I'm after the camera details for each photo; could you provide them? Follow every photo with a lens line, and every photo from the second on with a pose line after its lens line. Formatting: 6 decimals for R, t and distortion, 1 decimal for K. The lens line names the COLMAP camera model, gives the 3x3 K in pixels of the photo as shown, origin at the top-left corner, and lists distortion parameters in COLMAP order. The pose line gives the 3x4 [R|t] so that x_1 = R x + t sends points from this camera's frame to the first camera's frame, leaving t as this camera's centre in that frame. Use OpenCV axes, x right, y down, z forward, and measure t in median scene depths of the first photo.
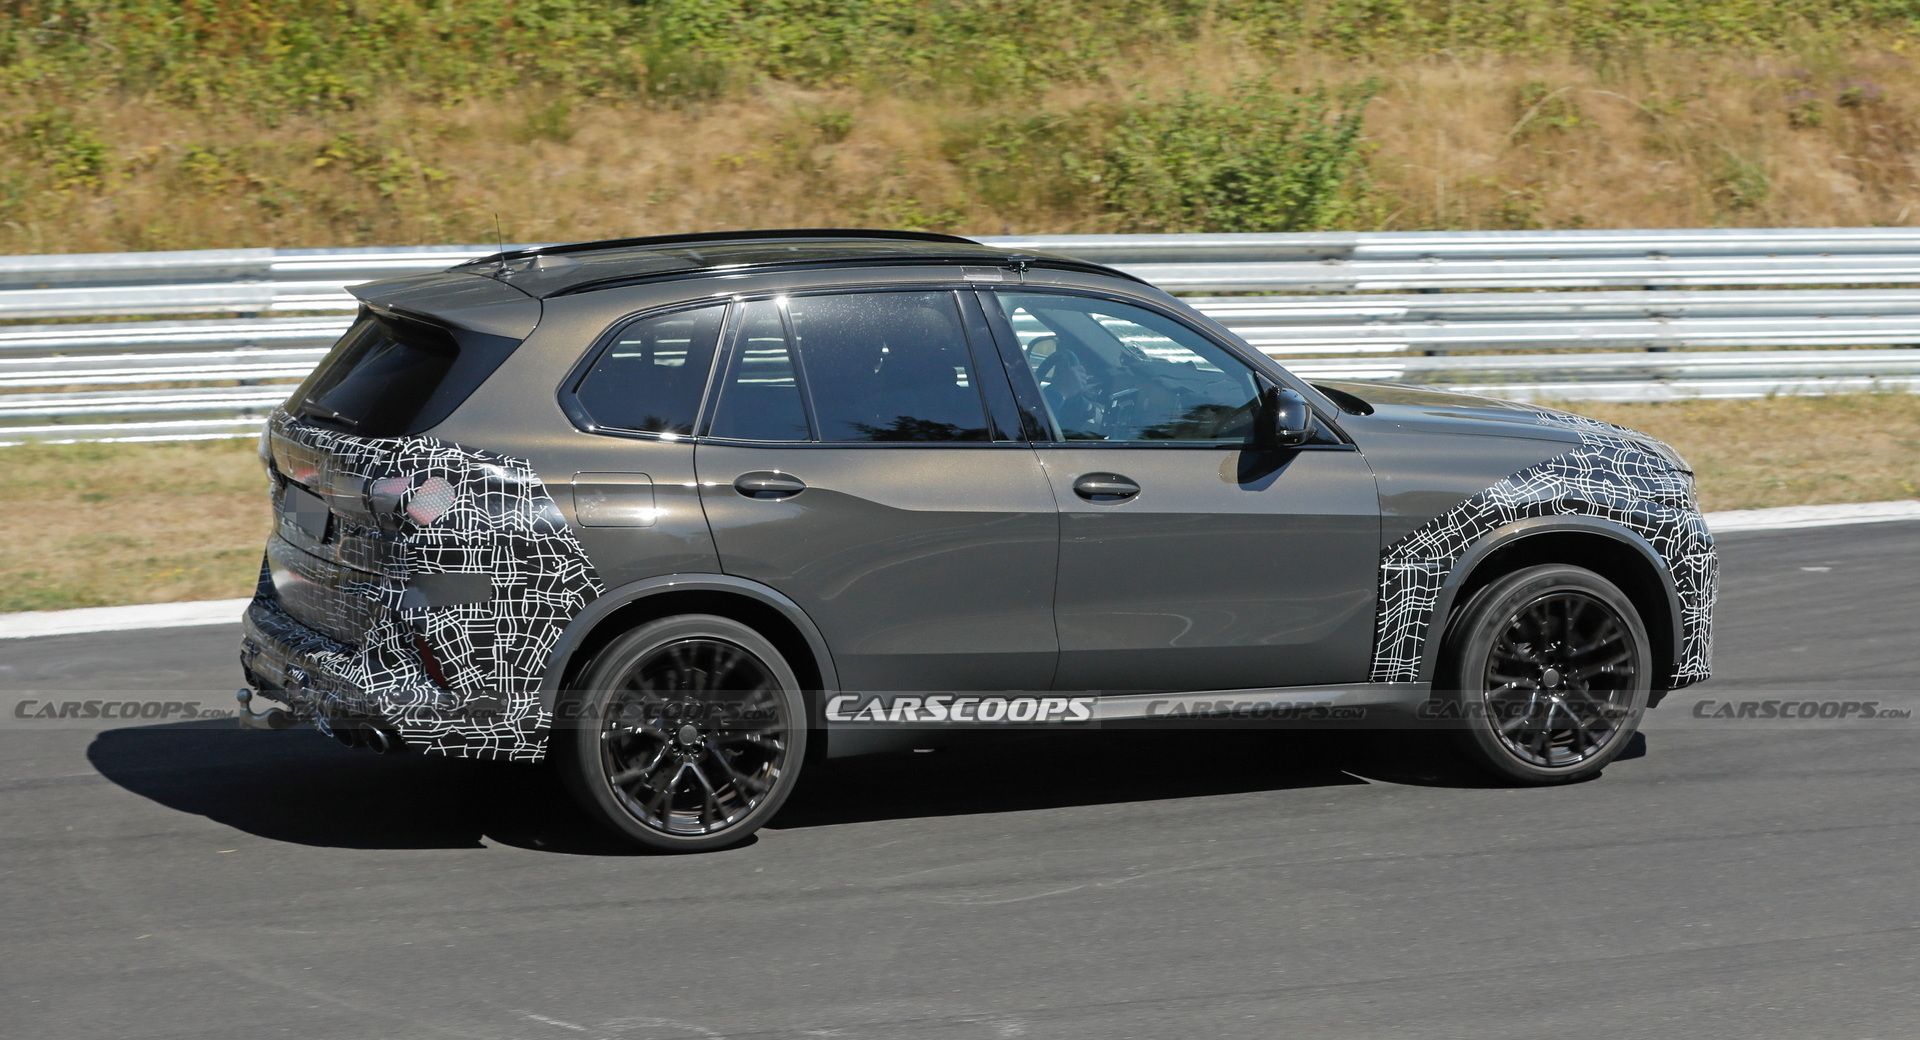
lens RADIAL K [[5025.7, 0, 959.2], [0, 5025.7, 638.4], [0, 0, 1]] dist [-0.364235, 0.040963]
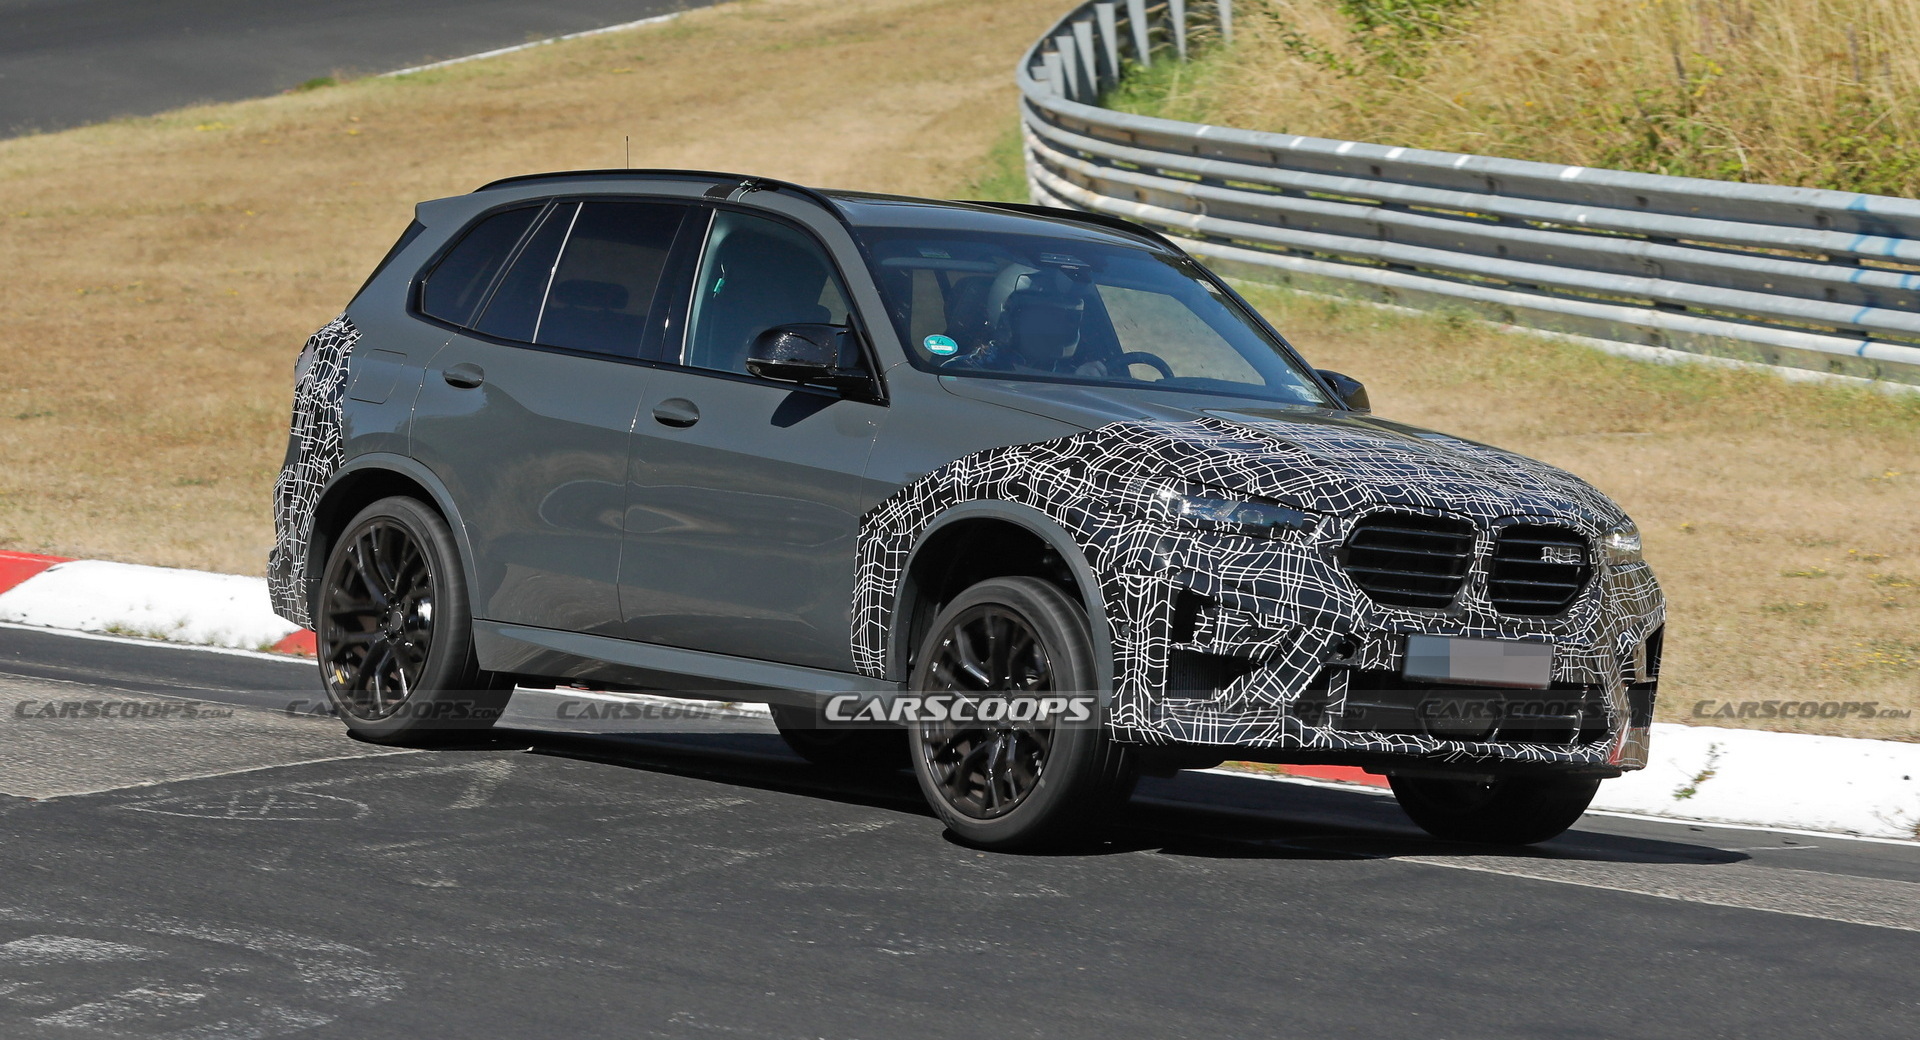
lens RADIAL K [[8366.8, 0, 960.0], [0, 8366.8, 520.0], [0, 0, 1]] dist [-0.028783, -6.336376]
pose [[0.266374, 0.031887, -0.963342, 1.573150], [-0.233553, 0.971804, -0.032413, 0.027281], [0.935146, 0.233625, 0.266310, 0.670193]]
